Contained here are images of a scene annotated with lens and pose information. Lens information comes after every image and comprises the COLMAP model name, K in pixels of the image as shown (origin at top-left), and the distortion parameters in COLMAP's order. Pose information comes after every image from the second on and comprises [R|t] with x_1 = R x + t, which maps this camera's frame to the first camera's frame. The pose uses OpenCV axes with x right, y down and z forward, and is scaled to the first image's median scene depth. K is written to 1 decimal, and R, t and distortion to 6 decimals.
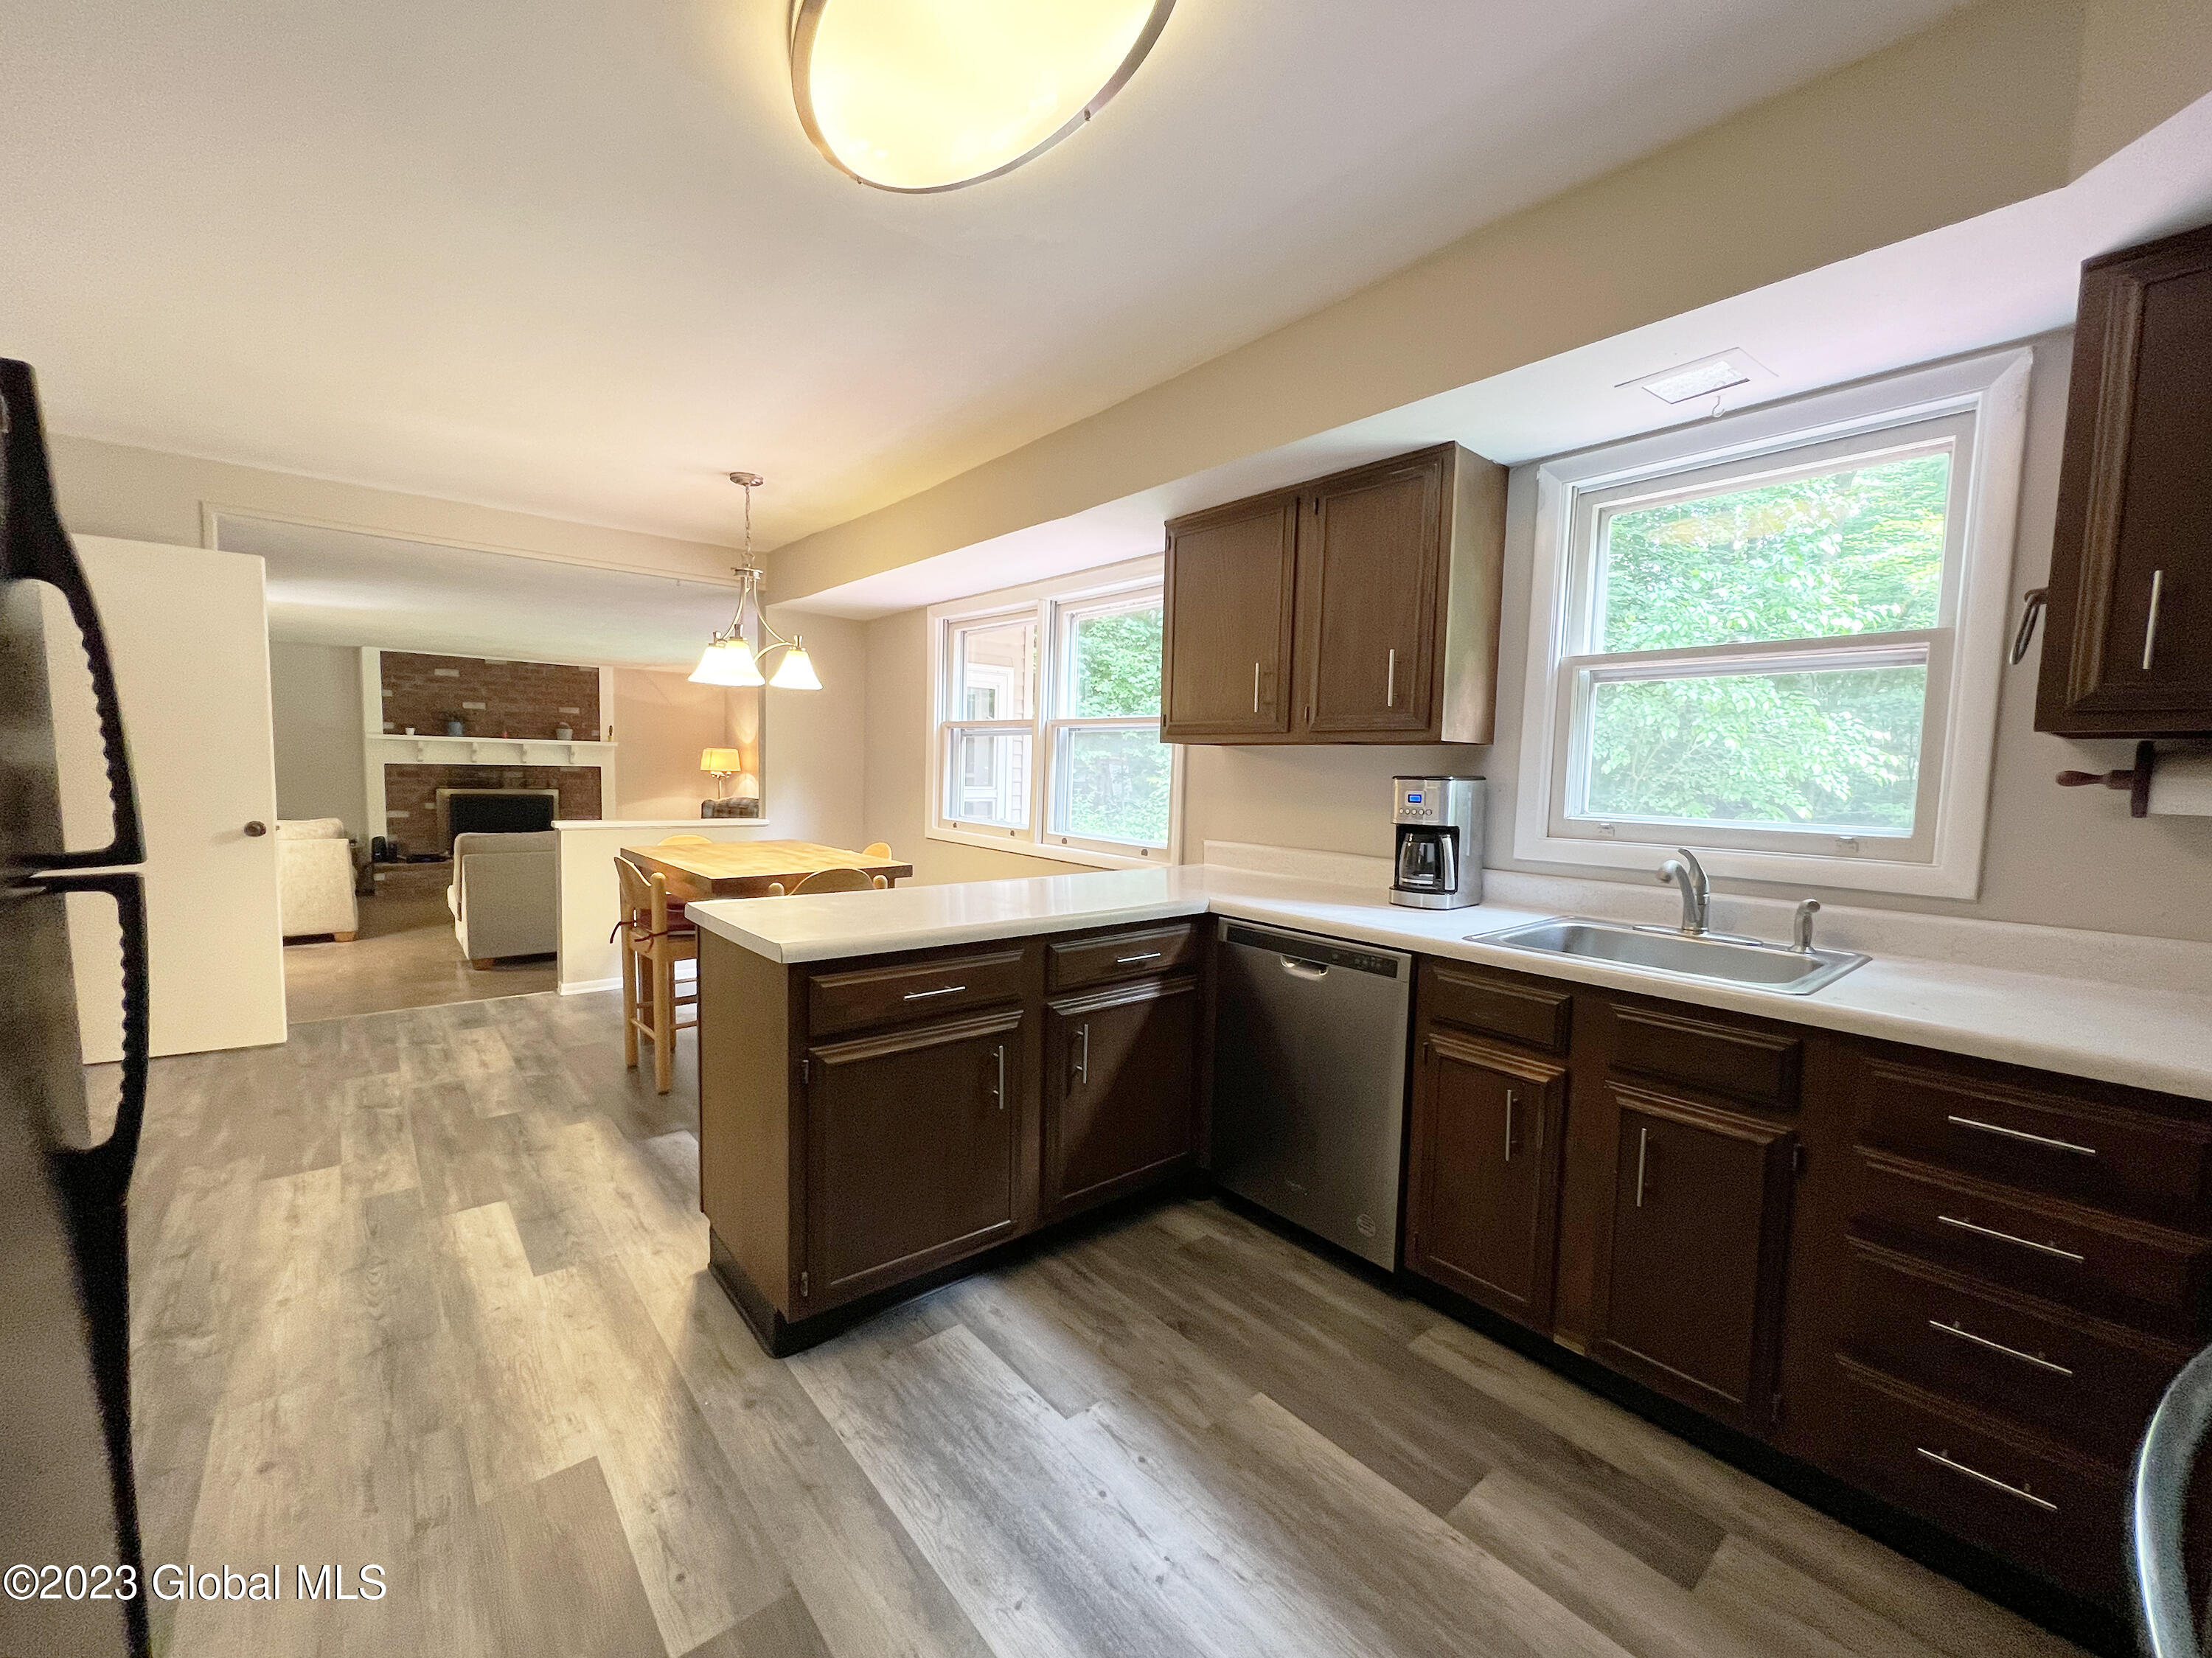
lens RADIAL K [[890.8, 0, 1098.8], [0, 890.8, 840.8], [0, 0, 1]] dist [-0.002848, 0.002776]
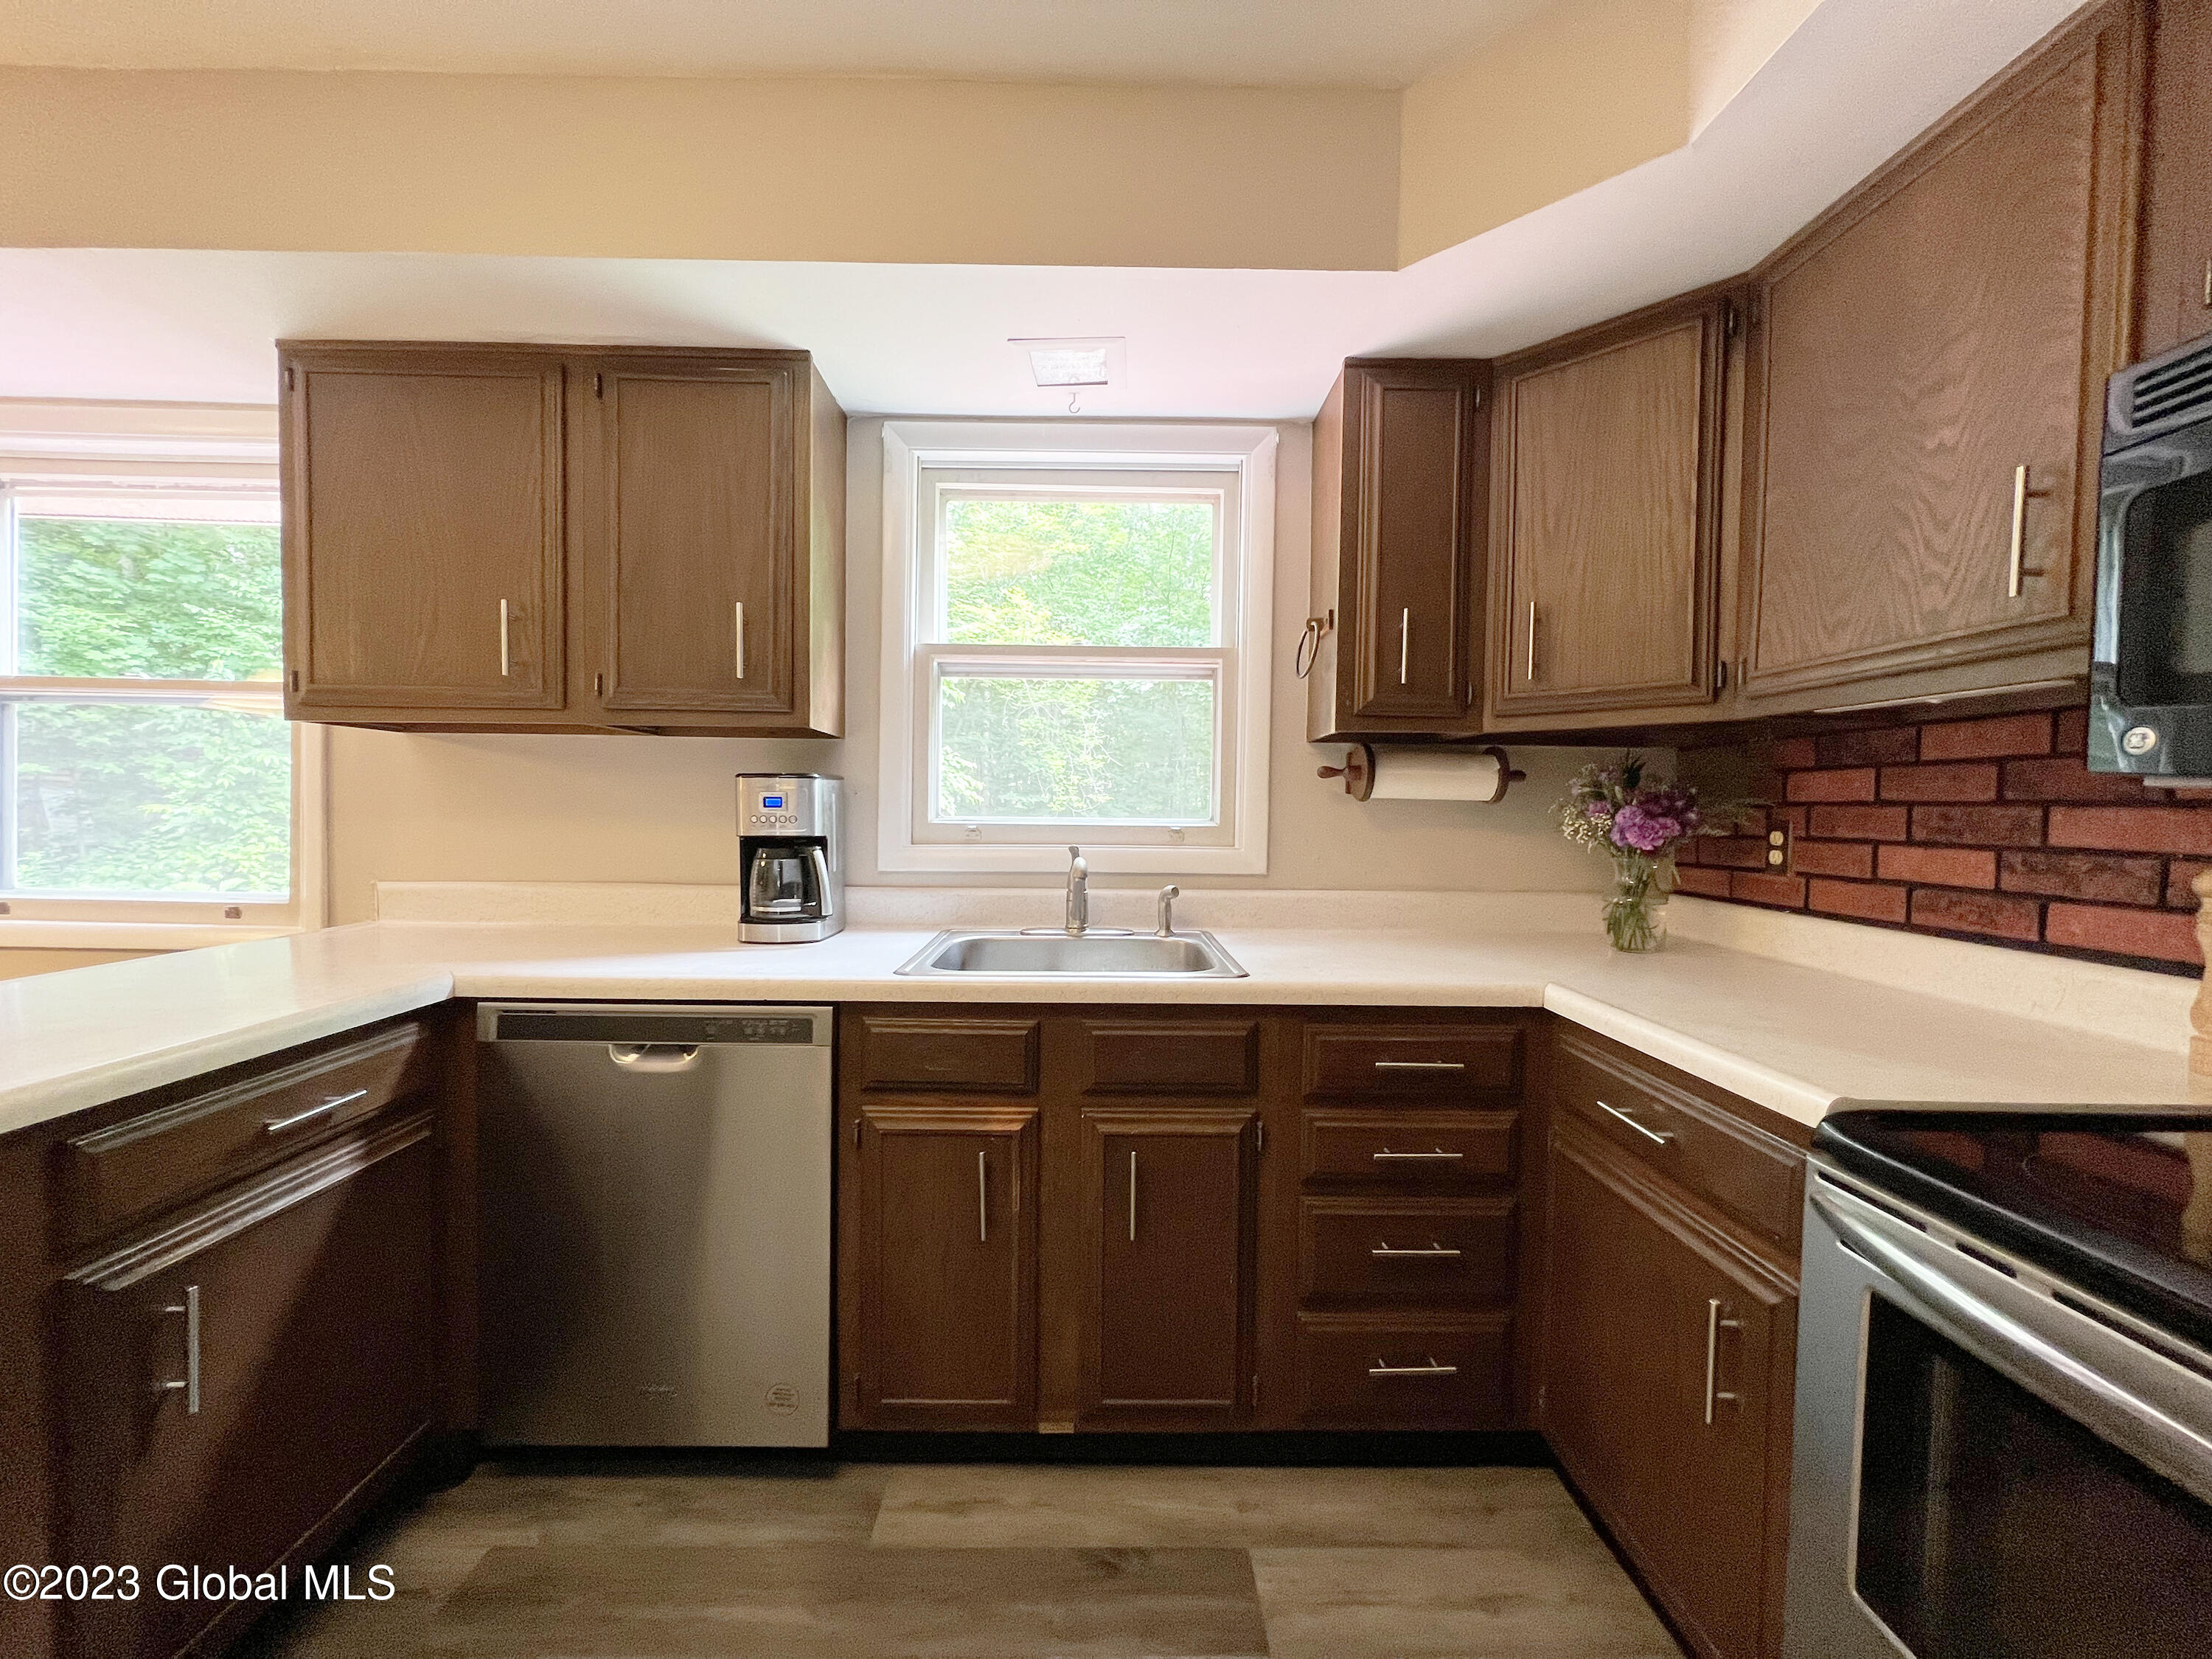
lens RADIAL K [[890.9, 0, 1114.5], [0, 890.9, 833.2], [0, 0, 1]] dist [-0.002848, 0.002776]
pose [[0.628734, -0.037752, 0.776704, -0.057246], [0.065896, 0.997815, -0.004843, 0.002328], [-0.774823, 0.054227, 0.629848, 0.277425]]
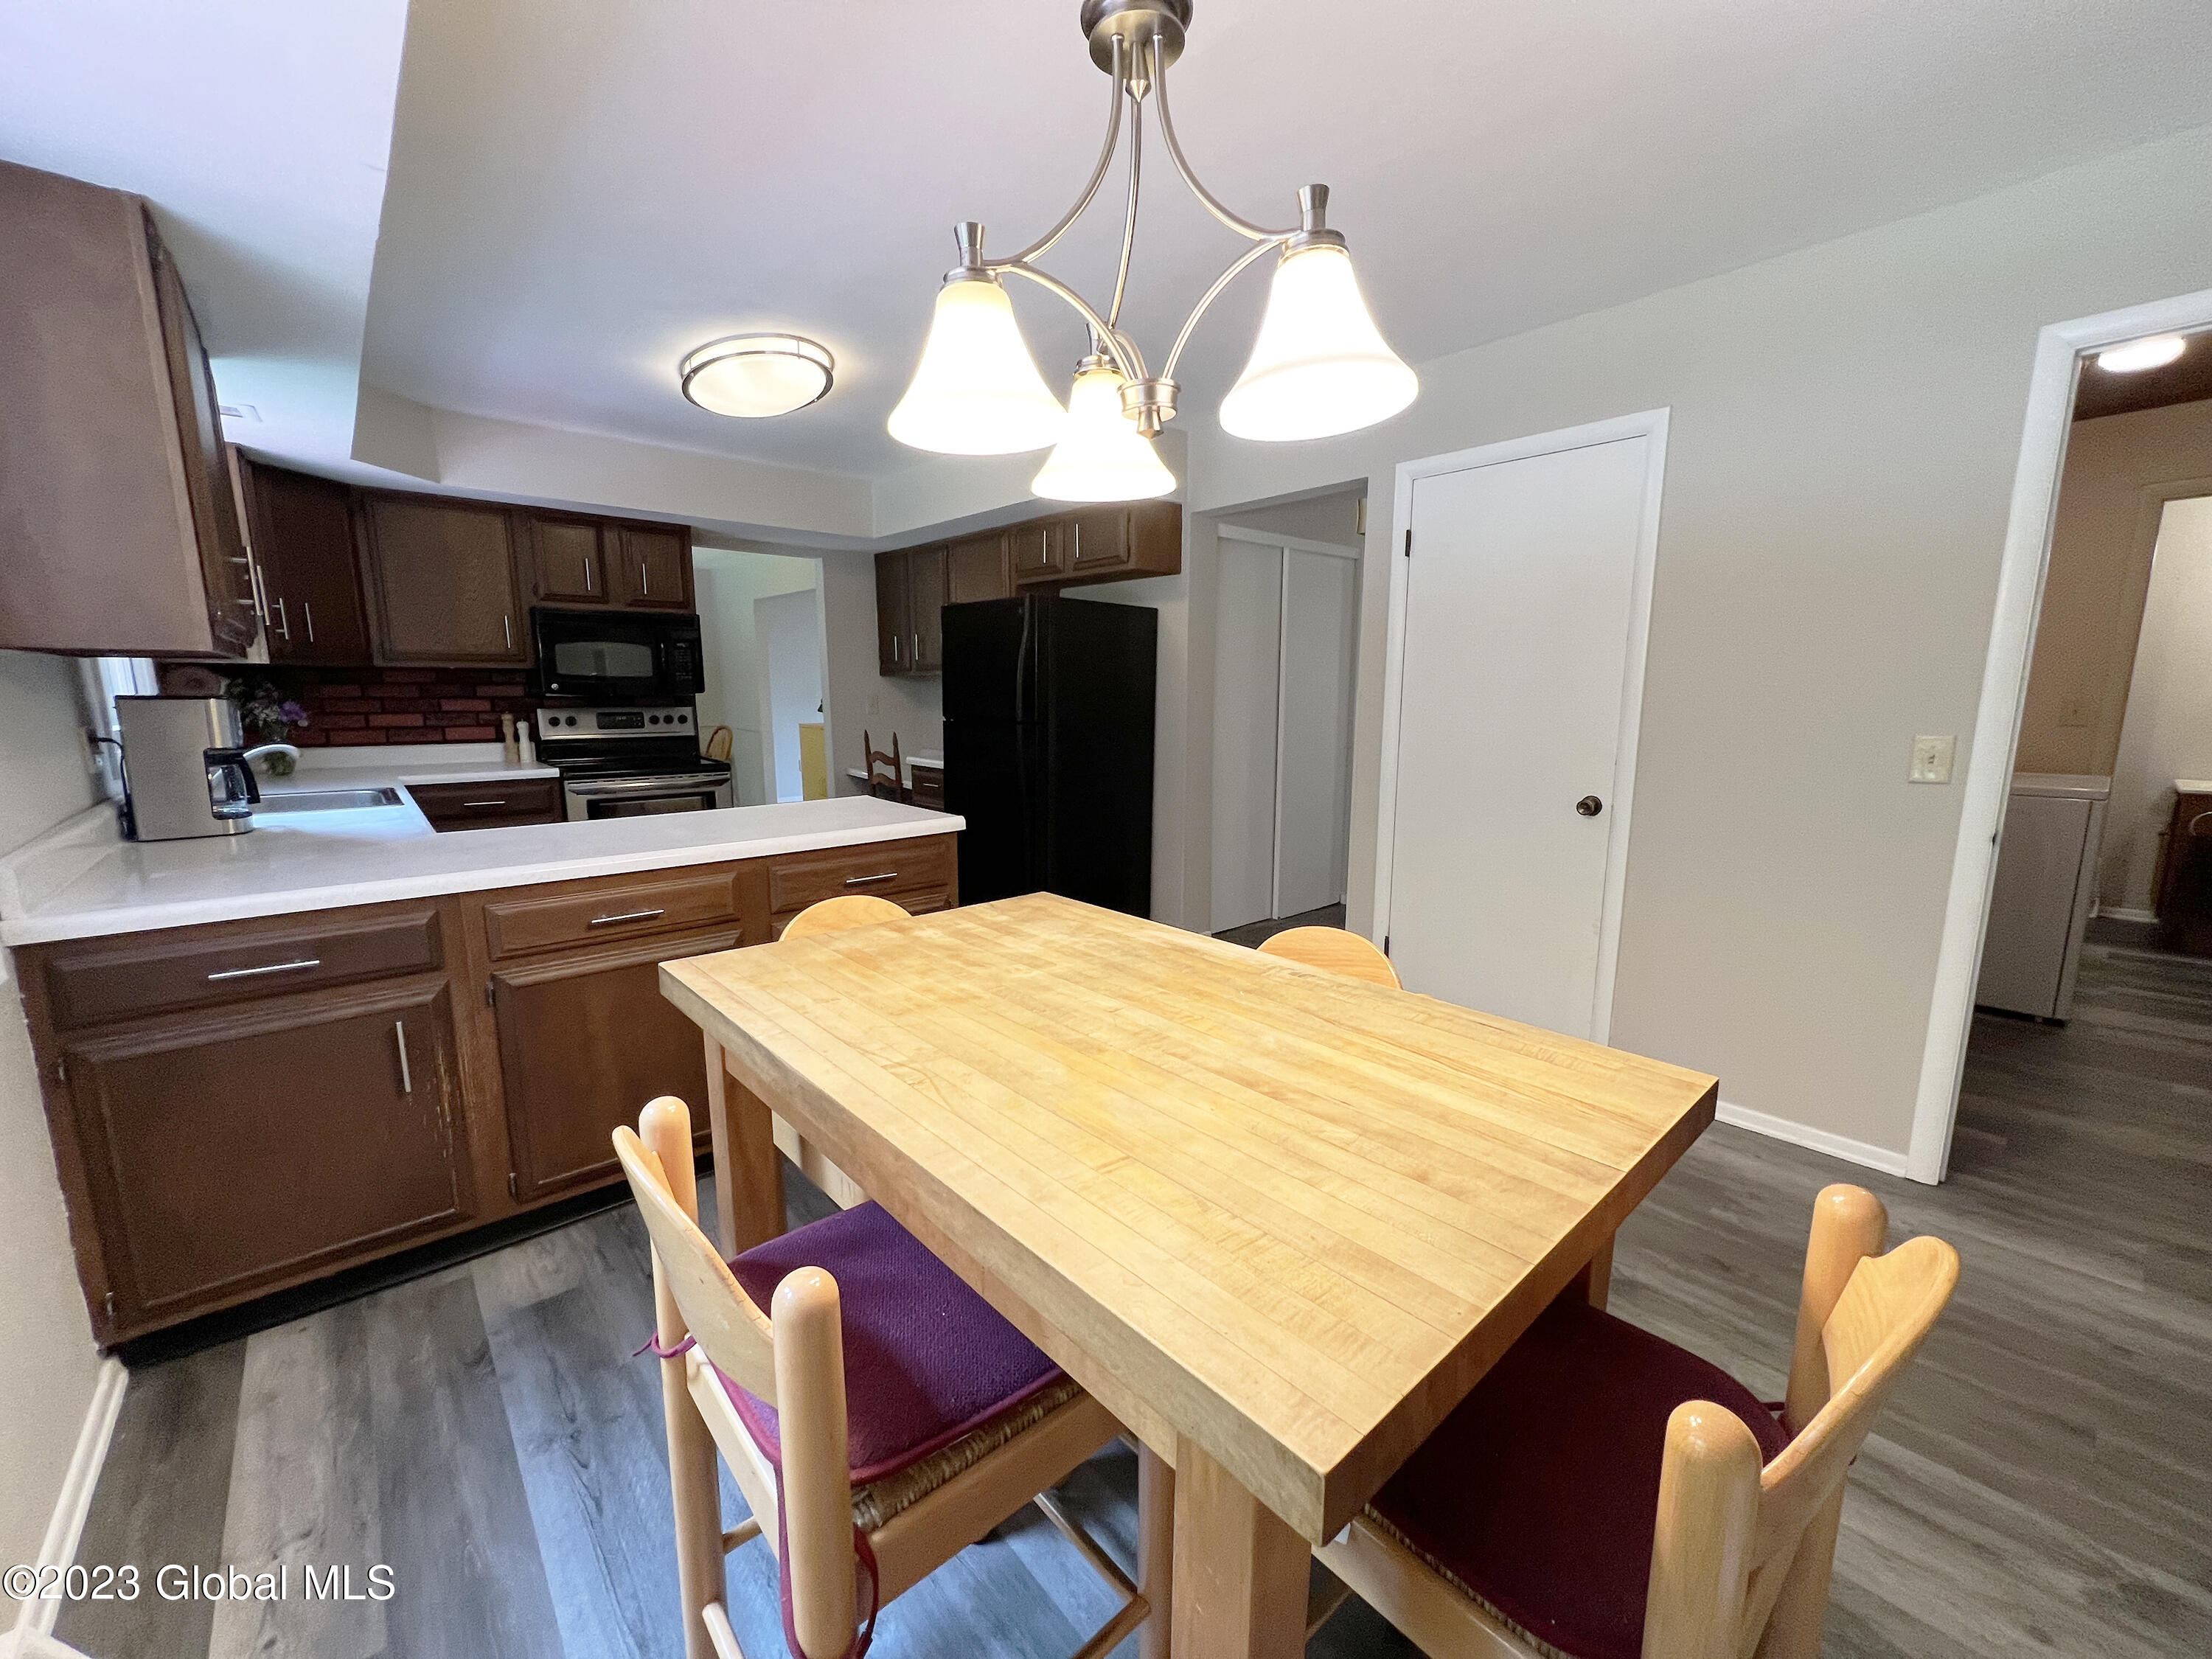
lens RADIAL K [[890.9, 0, 1118.6], [0, 890.9, 833.6], [0, 0, 1]] dist [-0.002848, 0.002776]
pose [[-0.999264, -0.019757, -0.032895, -0.565630], [-0.027134, 0.969969, 0.241711, -0.178227], [0.027132, 0.242425, -0.969791, 1.942458]]
